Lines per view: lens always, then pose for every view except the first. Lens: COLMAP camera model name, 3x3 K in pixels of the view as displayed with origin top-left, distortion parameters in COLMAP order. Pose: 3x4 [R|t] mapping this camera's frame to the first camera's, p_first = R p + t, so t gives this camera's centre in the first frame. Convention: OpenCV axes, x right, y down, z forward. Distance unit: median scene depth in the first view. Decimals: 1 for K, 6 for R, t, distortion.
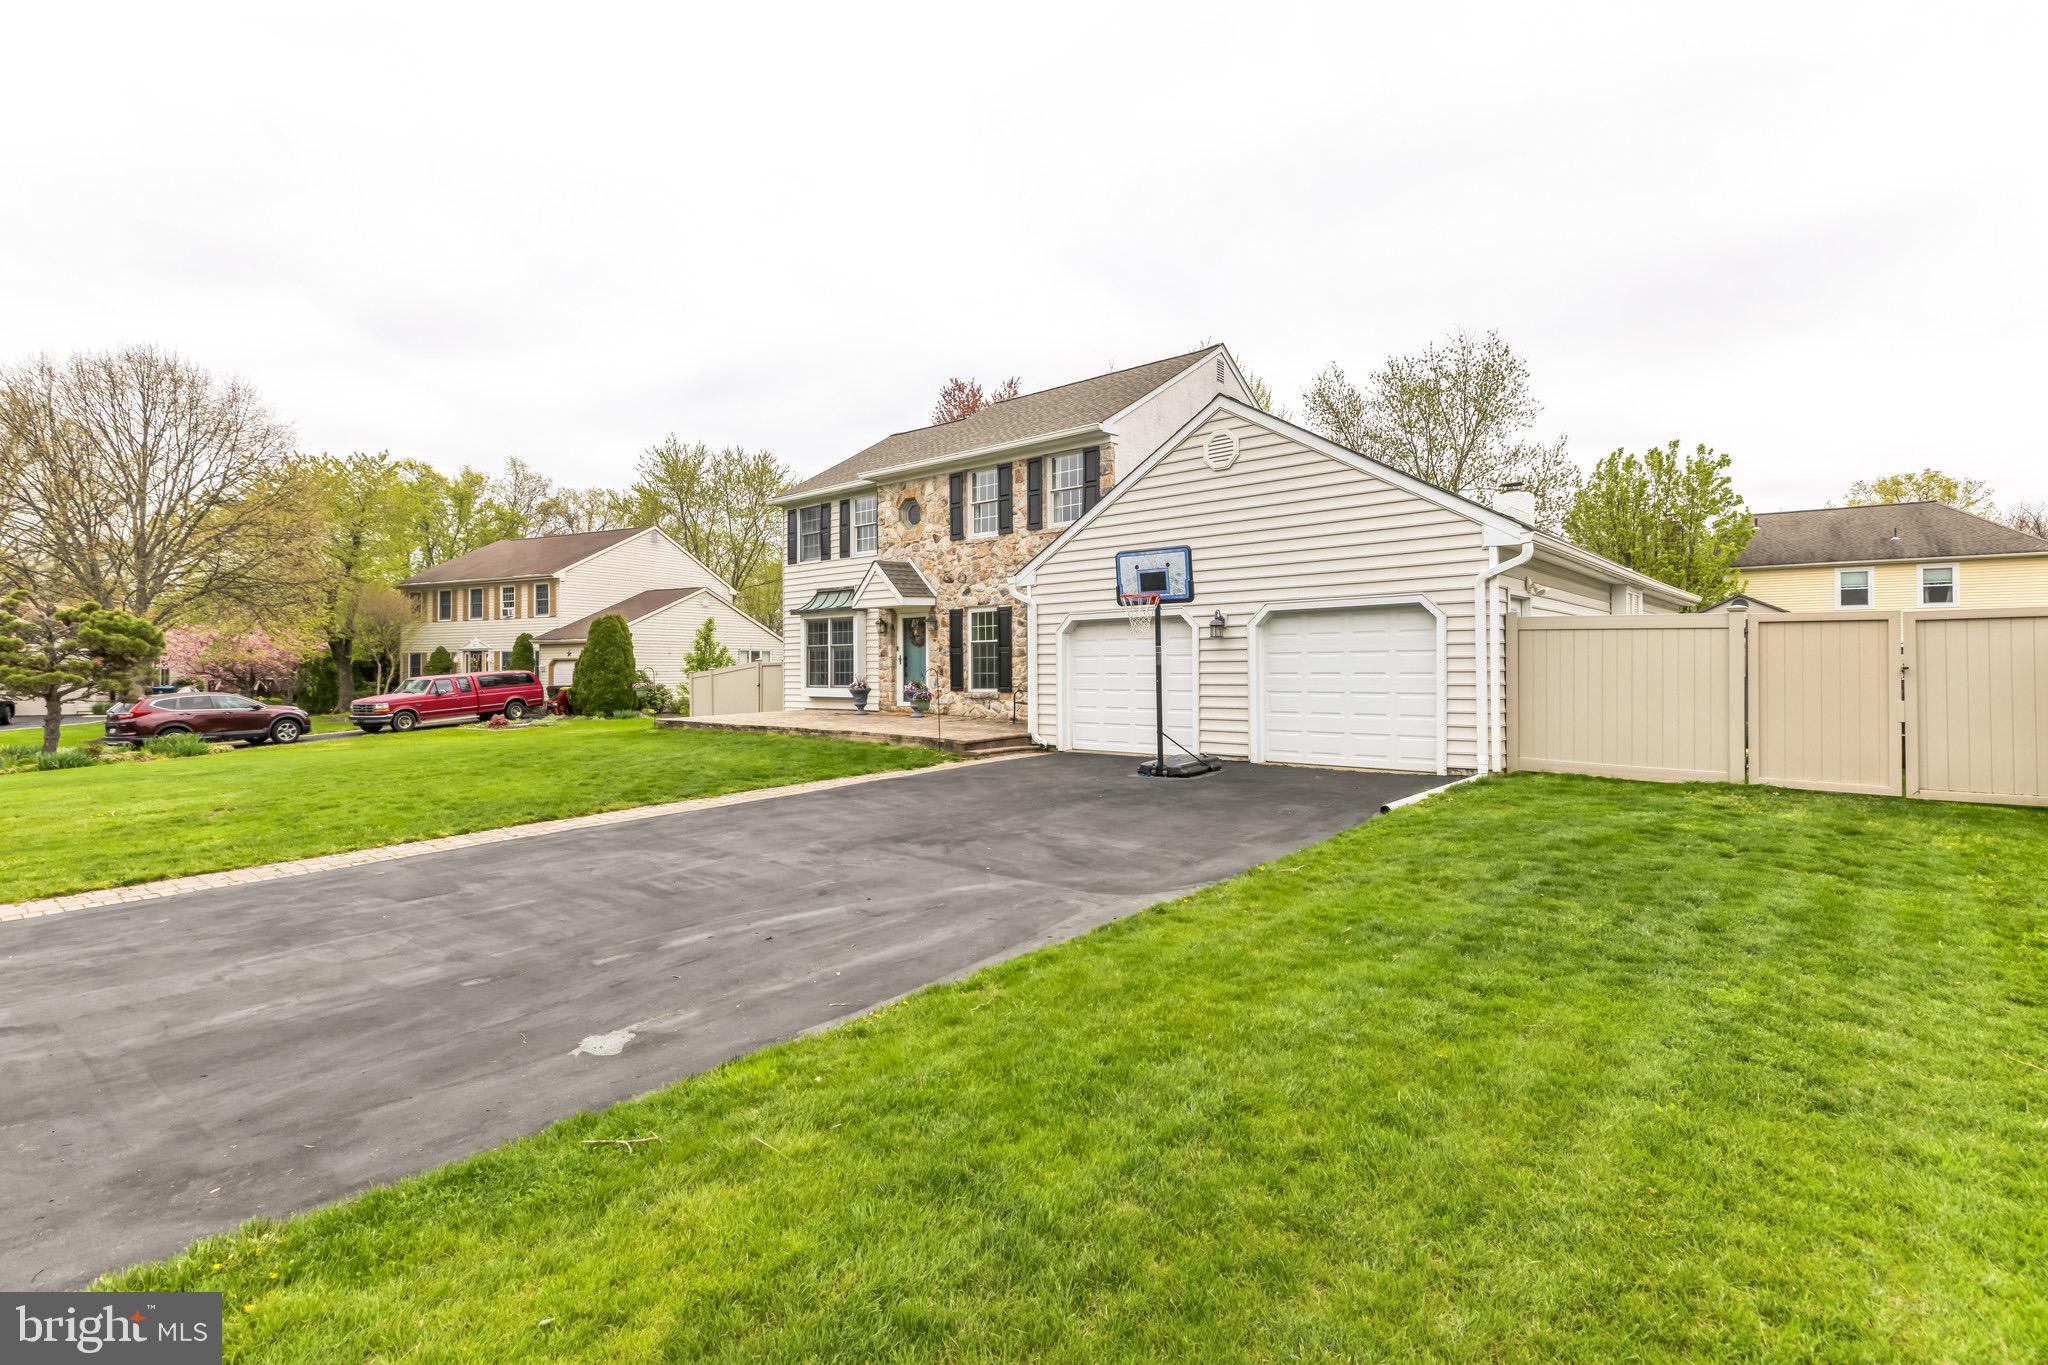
lens RADIAL K [[939.9, 0, 1027.6], [0, 939.9, 674.1], [0, 0, 1]] dist [0.002011, -0.000867]
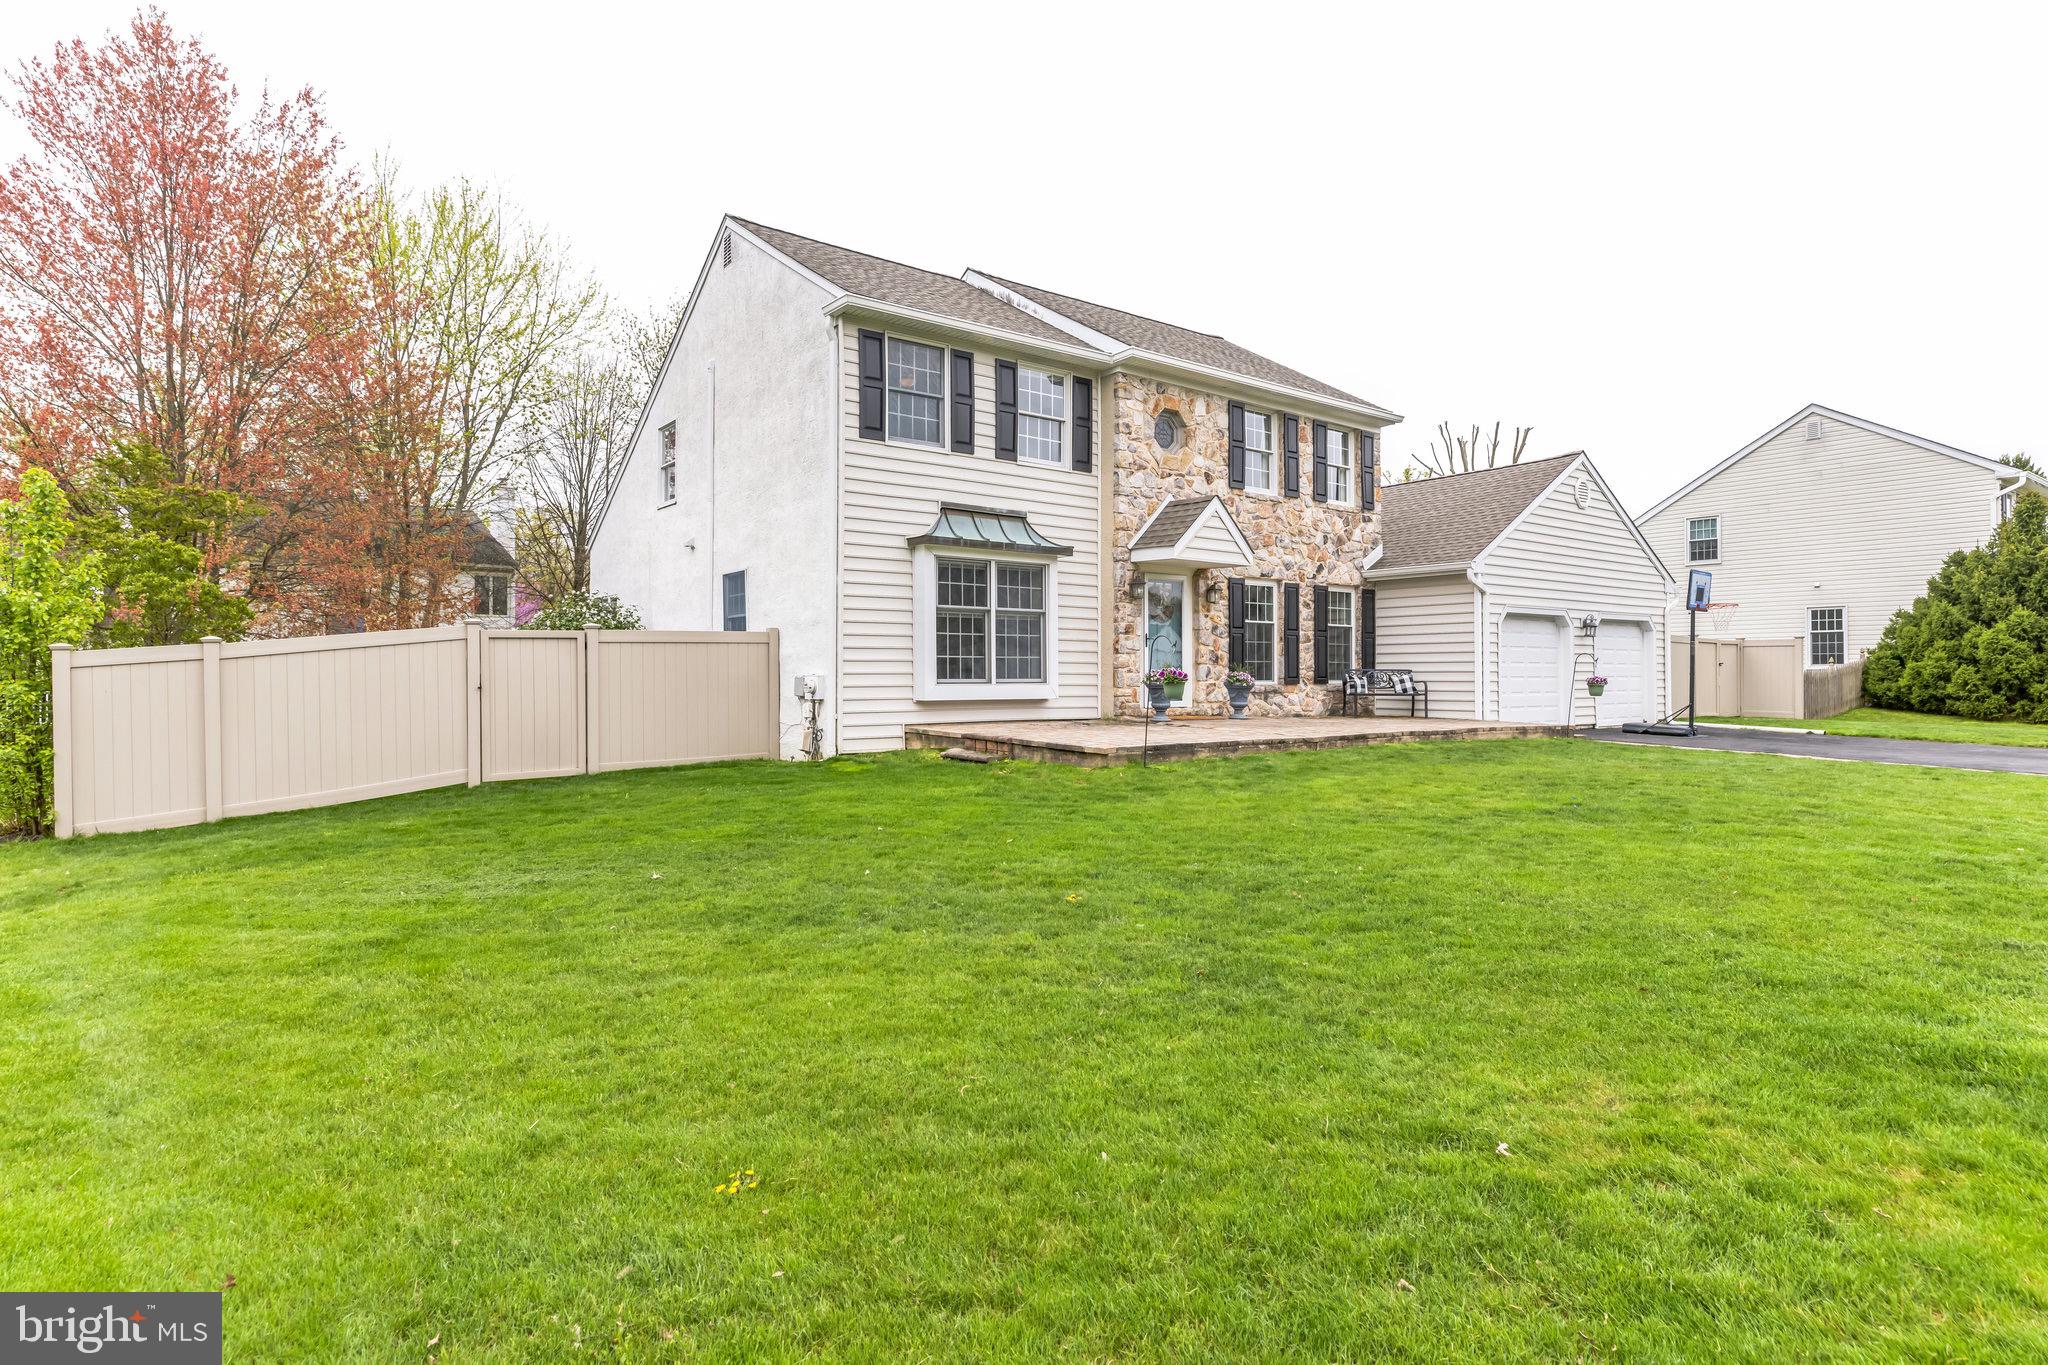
lens RADIAL K [[1075.9, 0, 1001.9], [0, 1075.9, 681.1], [0, 0, 1]] dist [0.006002, 0.000401]
pose [[0.218380, 0.004324, 0.975854, -0.980280], [0.005632, 0.999968, -0.005691, 0.019694], [-0.975847, 0.006738, 0.218349, 0.995962]]
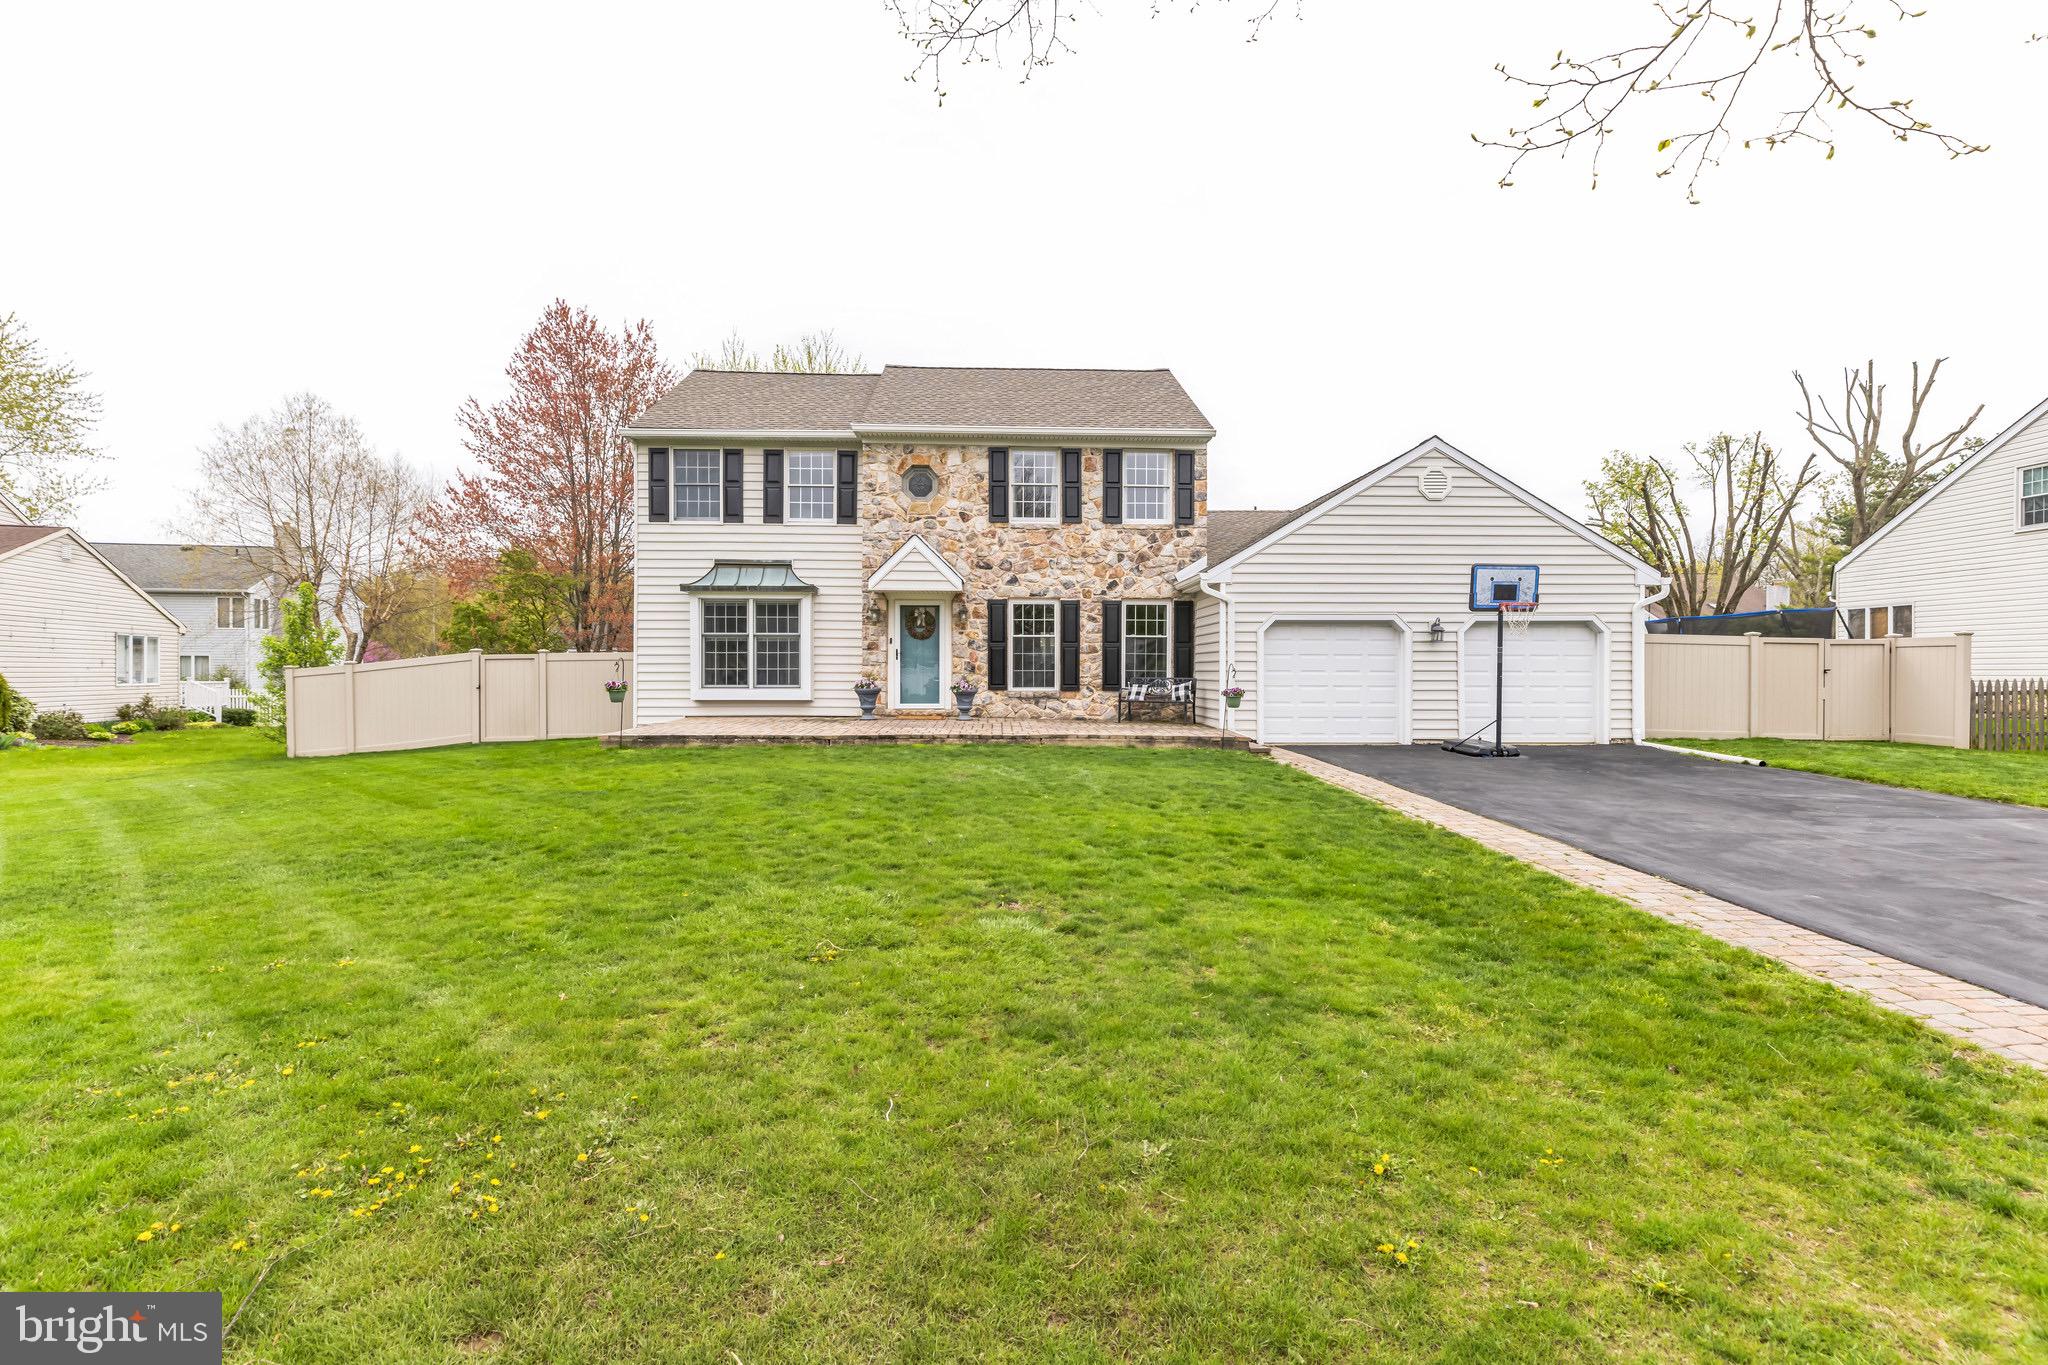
lens RADIAL K [[939.9, 0, 1002.4], [0, 939.9, 687.9], [0, 0, 1]] dist [0.002011, -0.000867]
pose [[0.734327, -0.001720, 0.678794, -0.682831], [-0.003141, 0.999977, 0.005932, 0.010413], [-0.678789, -0.006488, 0.734305, 0.336639]]
